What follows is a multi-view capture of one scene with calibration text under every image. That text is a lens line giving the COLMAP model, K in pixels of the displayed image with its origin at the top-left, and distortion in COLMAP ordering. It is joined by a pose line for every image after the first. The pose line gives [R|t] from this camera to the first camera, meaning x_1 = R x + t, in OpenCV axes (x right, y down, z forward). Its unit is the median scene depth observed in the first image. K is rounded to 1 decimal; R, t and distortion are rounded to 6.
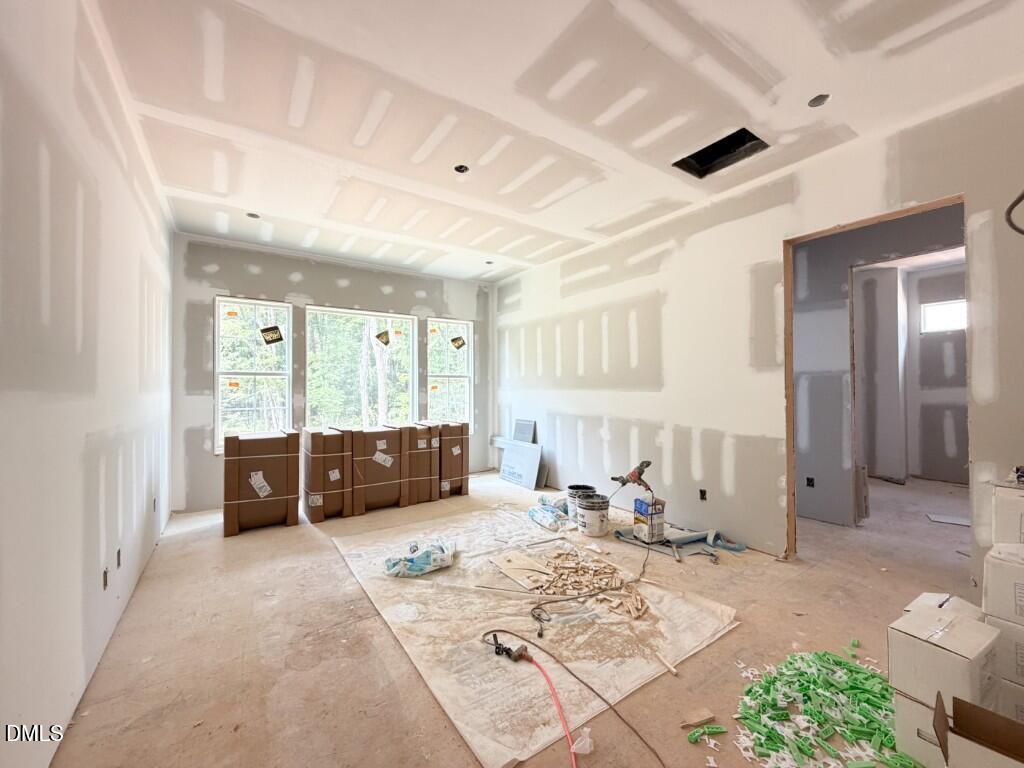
lens RADIAL K [[408.6, 0, 509.9], [0, 408.6, 383.7], [0, 0, 1]] dist [-0.001512, 0.000707]
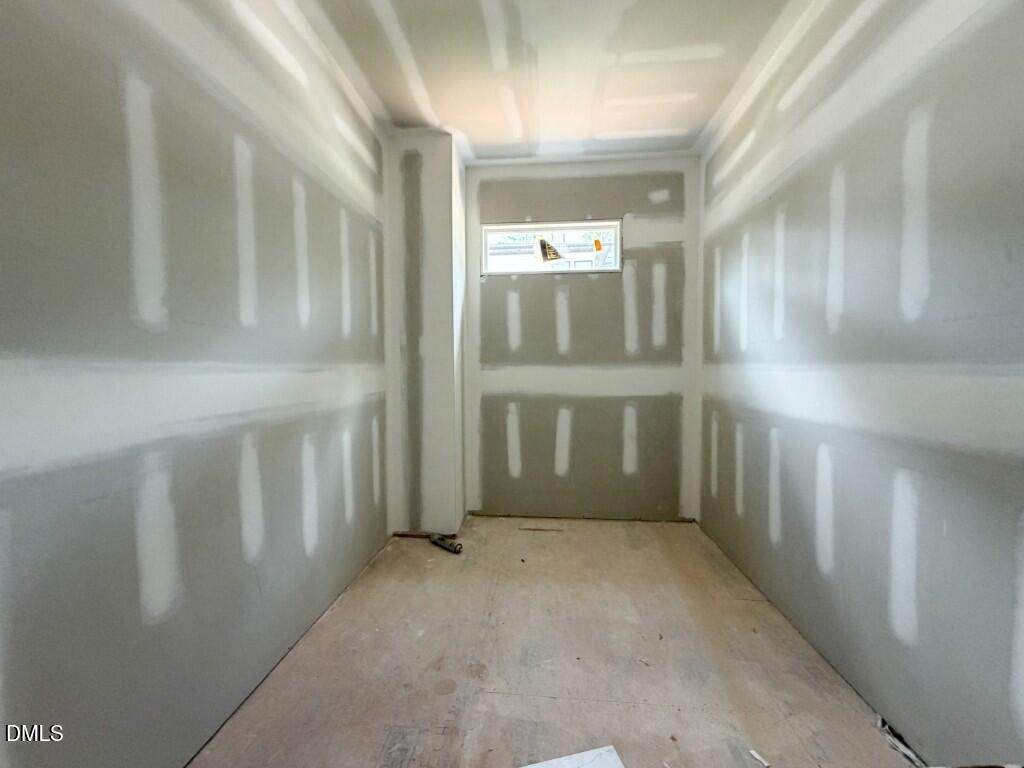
lens RADIAL K [[408.6, 0, 513.6], [0, 408.6, 378.1], [0, 0, 1]] dist [-0.001512, 0.000707]
pose [[0.623910, -0.024410, 0.781115, 0.196187], [-0.007364, 0.999284, 0.037110, 0.001426], [-0.781461, -0.028906, 0.623284, 0.203742]]
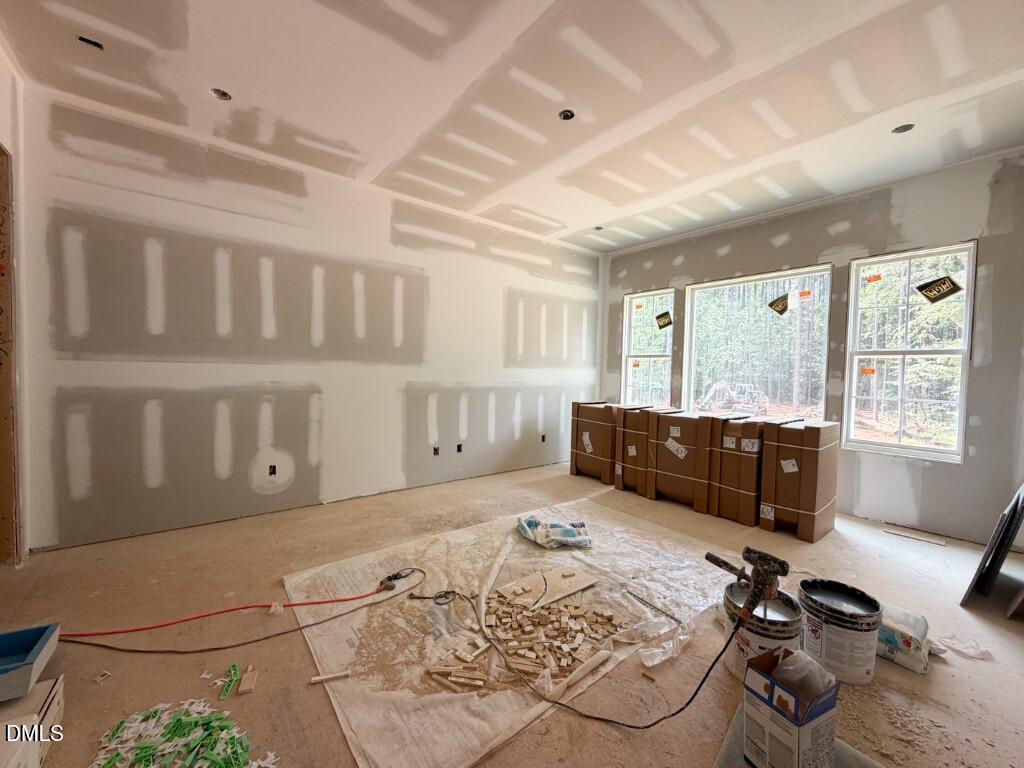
lens RADIAL K [[408.6, 0, 511.9], [0, 408.6, 386.3], [0, 0, 1]] dist [-0.001512, 0.000707]
pose [[0.068330, 0.046529, -0.996577, 0.618579], [-0.012584, 0.998873, 0.045773, 0.015954], [0.997583, 0.009413, 0.068838, 0.659320]]
